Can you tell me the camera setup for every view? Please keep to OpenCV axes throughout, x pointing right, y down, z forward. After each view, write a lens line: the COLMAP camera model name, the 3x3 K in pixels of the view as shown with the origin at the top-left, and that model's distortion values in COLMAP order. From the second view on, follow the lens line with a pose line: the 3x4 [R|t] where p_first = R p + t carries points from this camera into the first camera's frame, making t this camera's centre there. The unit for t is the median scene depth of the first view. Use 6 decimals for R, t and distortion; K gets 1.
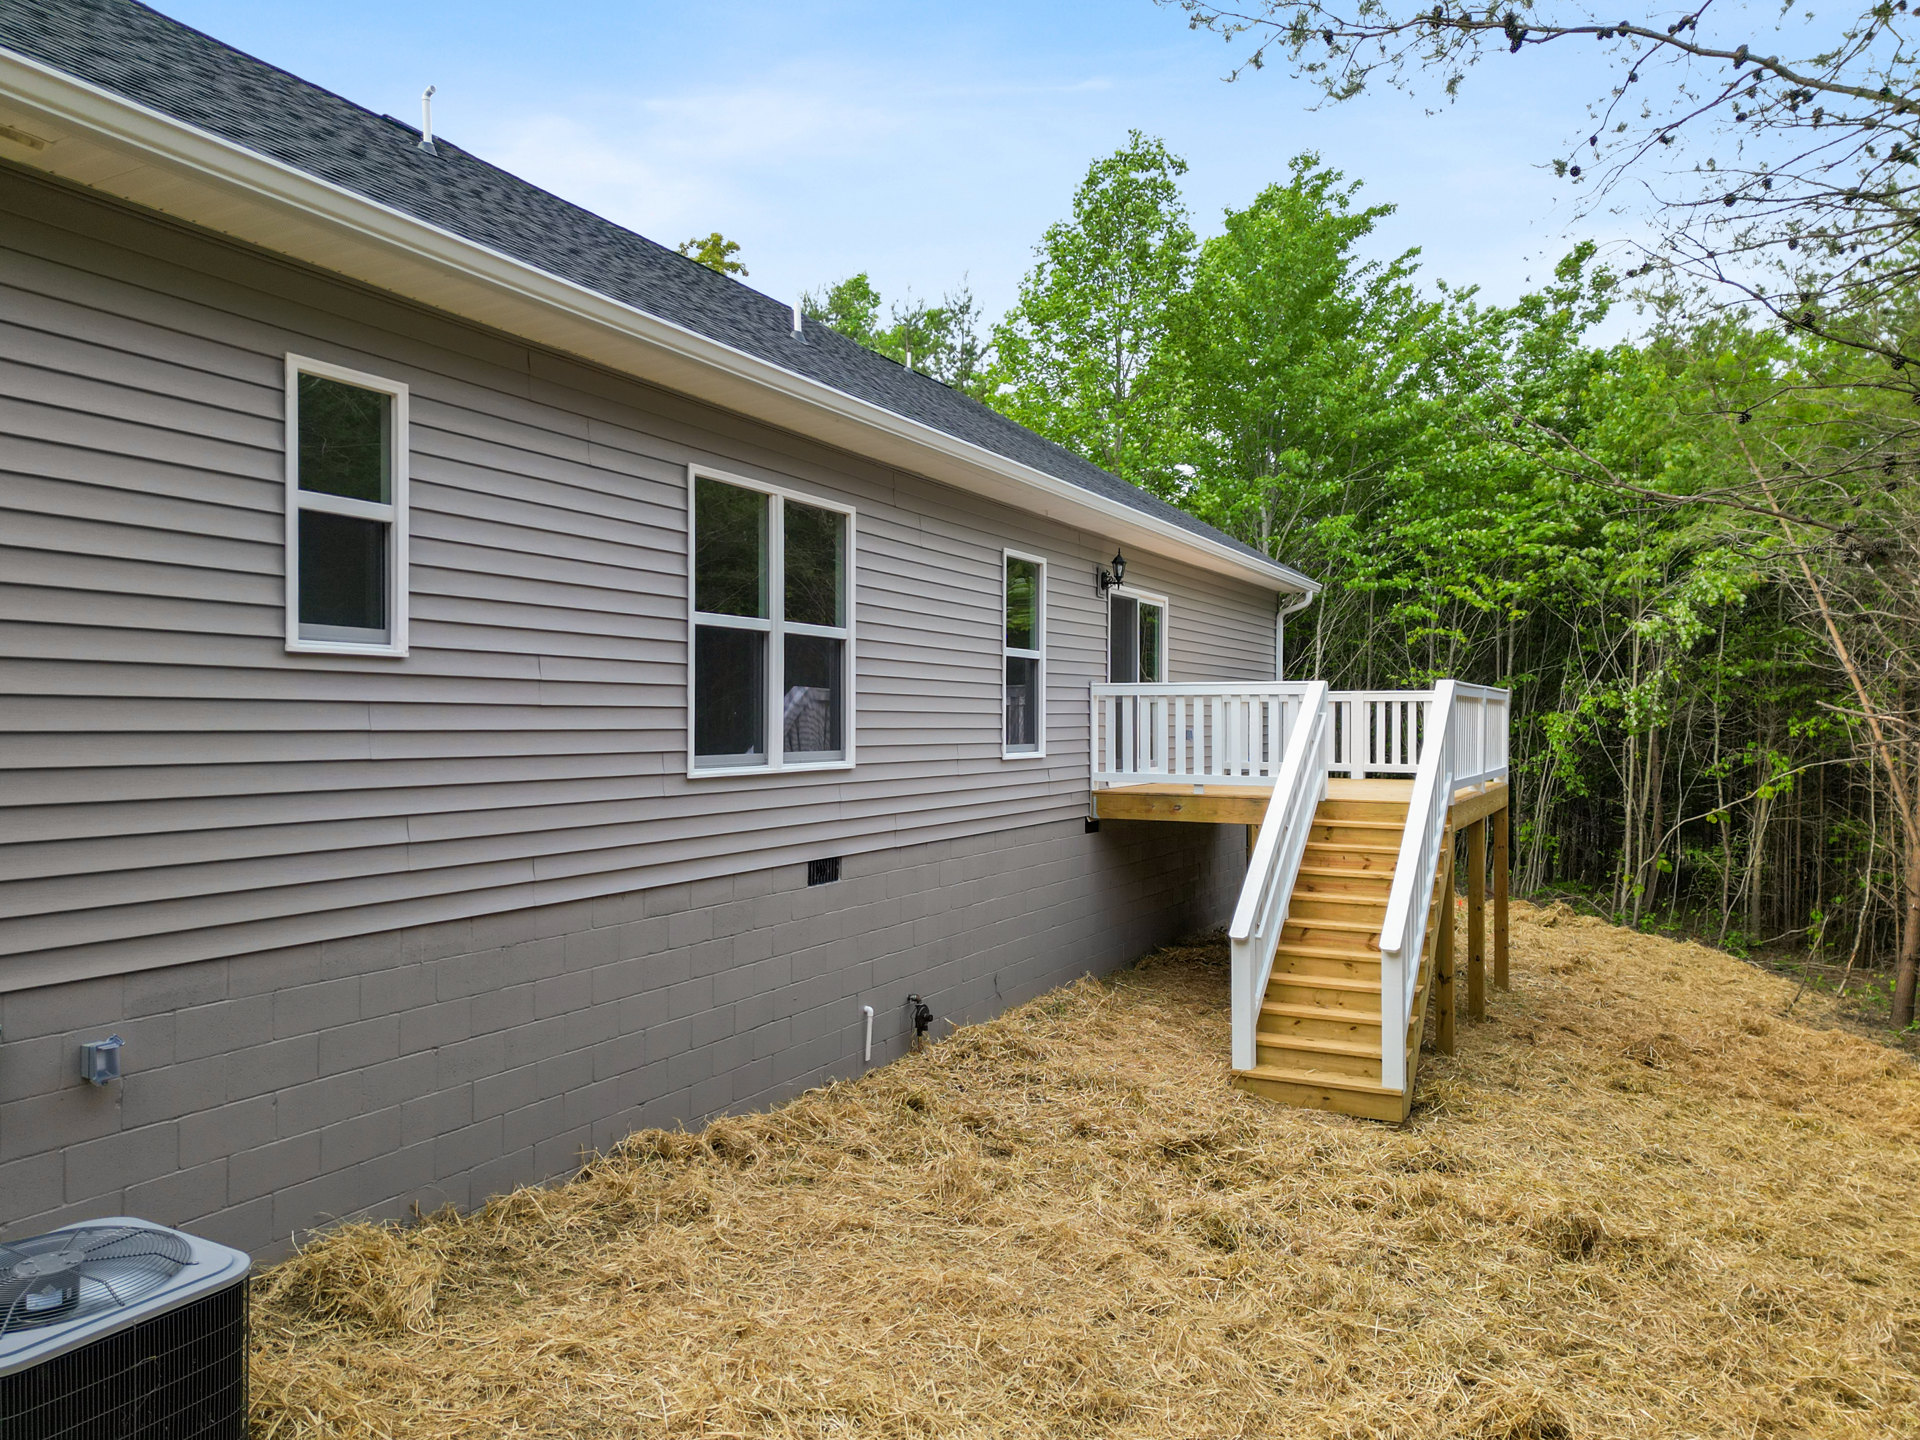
lens RADIAL K [[1364.8, 0, 961.2], [0, 1364.8, 707.5], [0, 0, 1]] dist [0.044422, -0.013896]
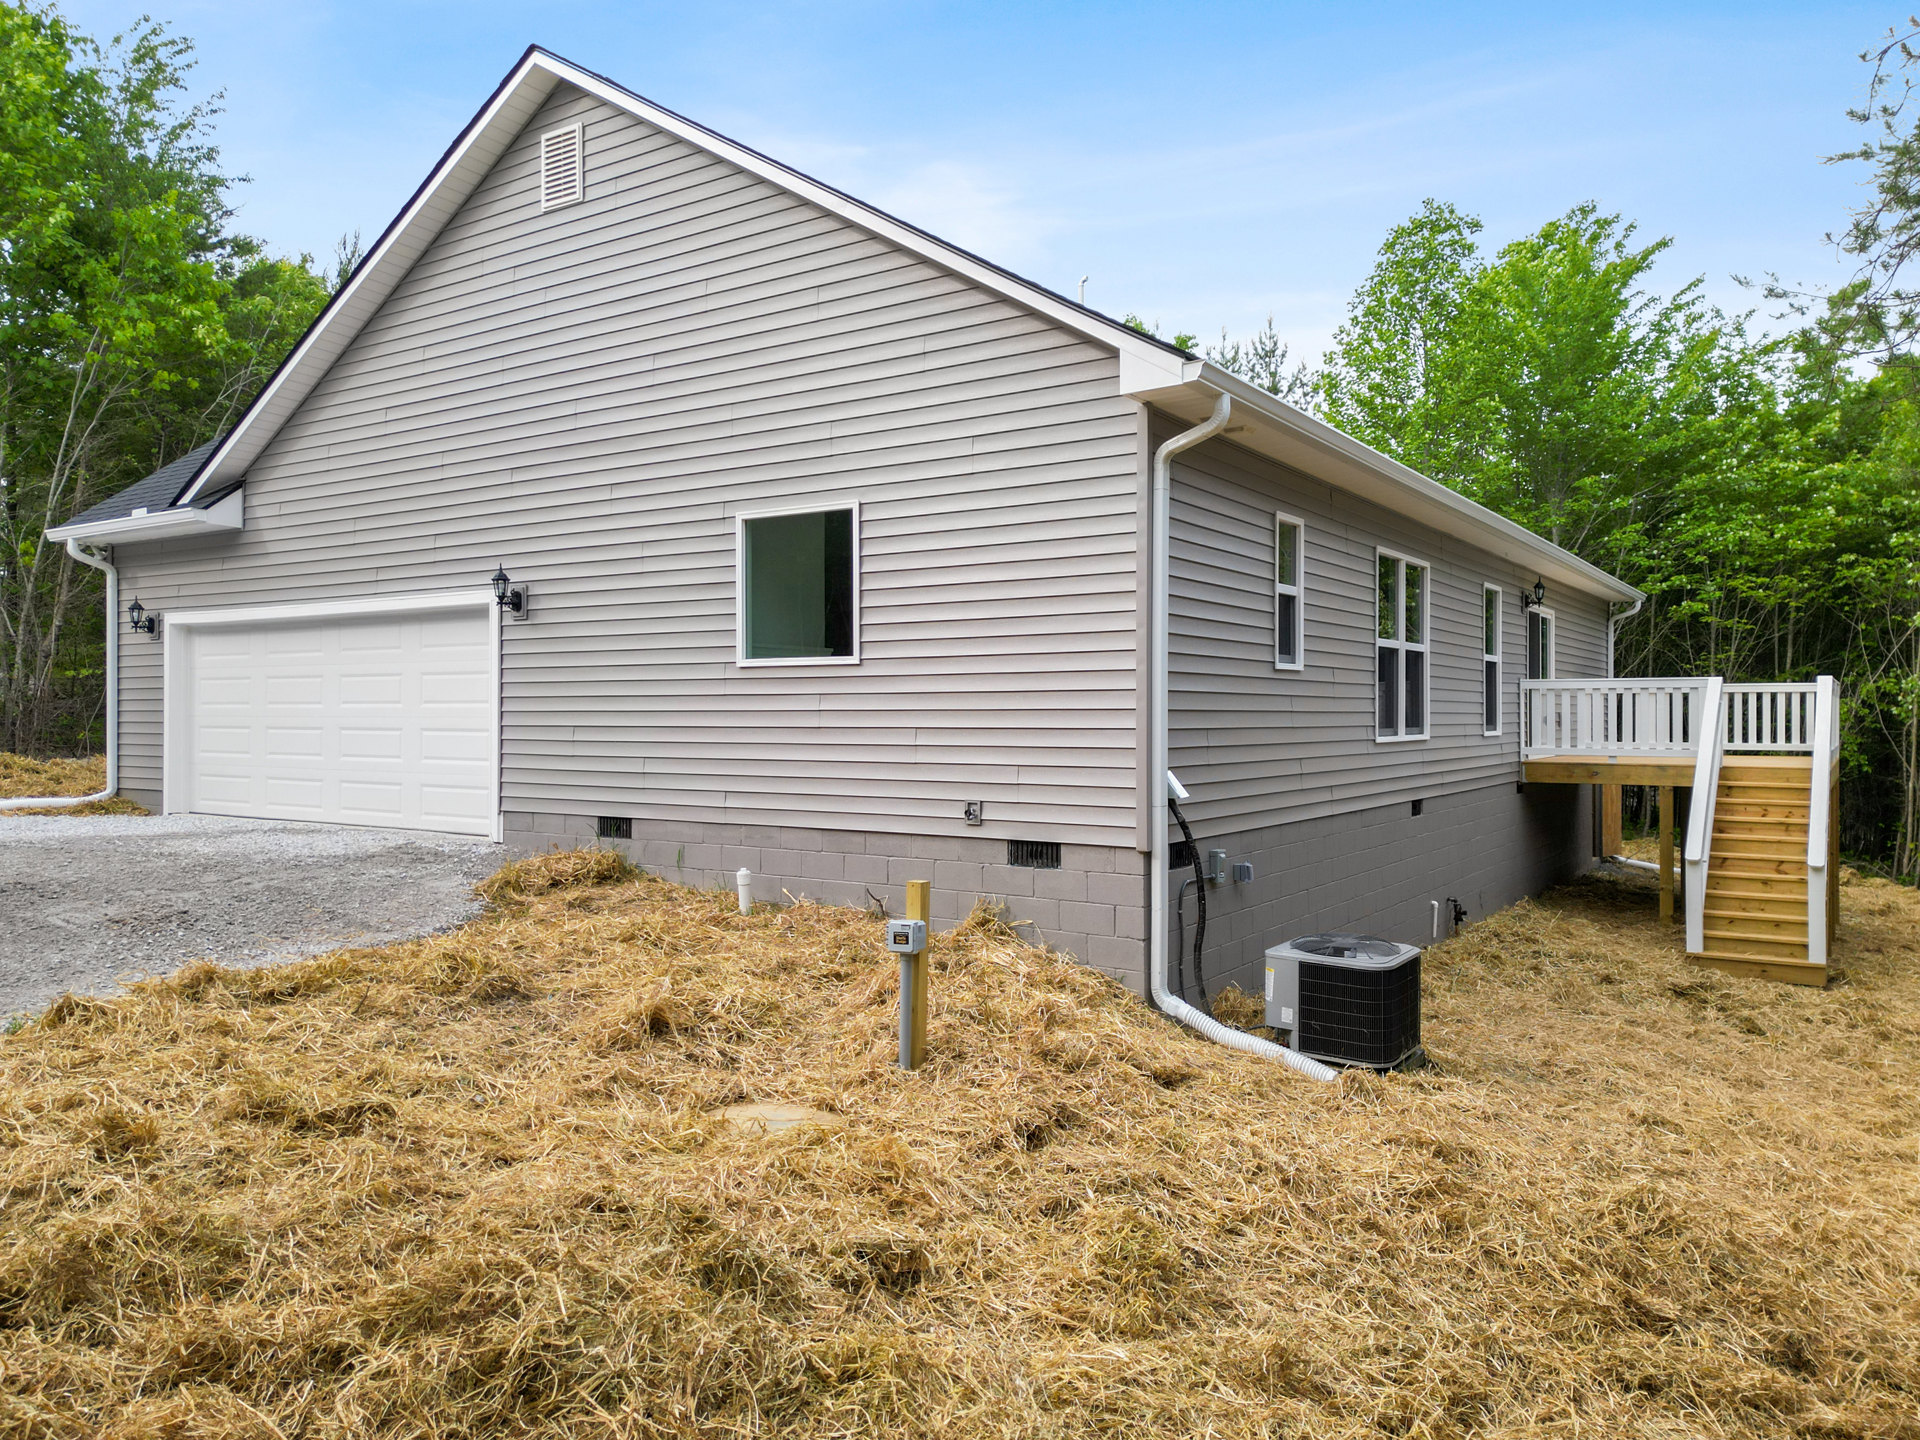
lens RADIAL K [[1364.8, 0, 957.4], [0, 1364.8, 727.4], [0, 0, 1]] dist [0.044422, -0.013896]
pose [[0.994629, -0.004470, -0.103406, -0.284100], [0.006219, 0.999843, 0.016595, 0.002372], [0.103315, -0.017149, 0.994501, -0.346982]]
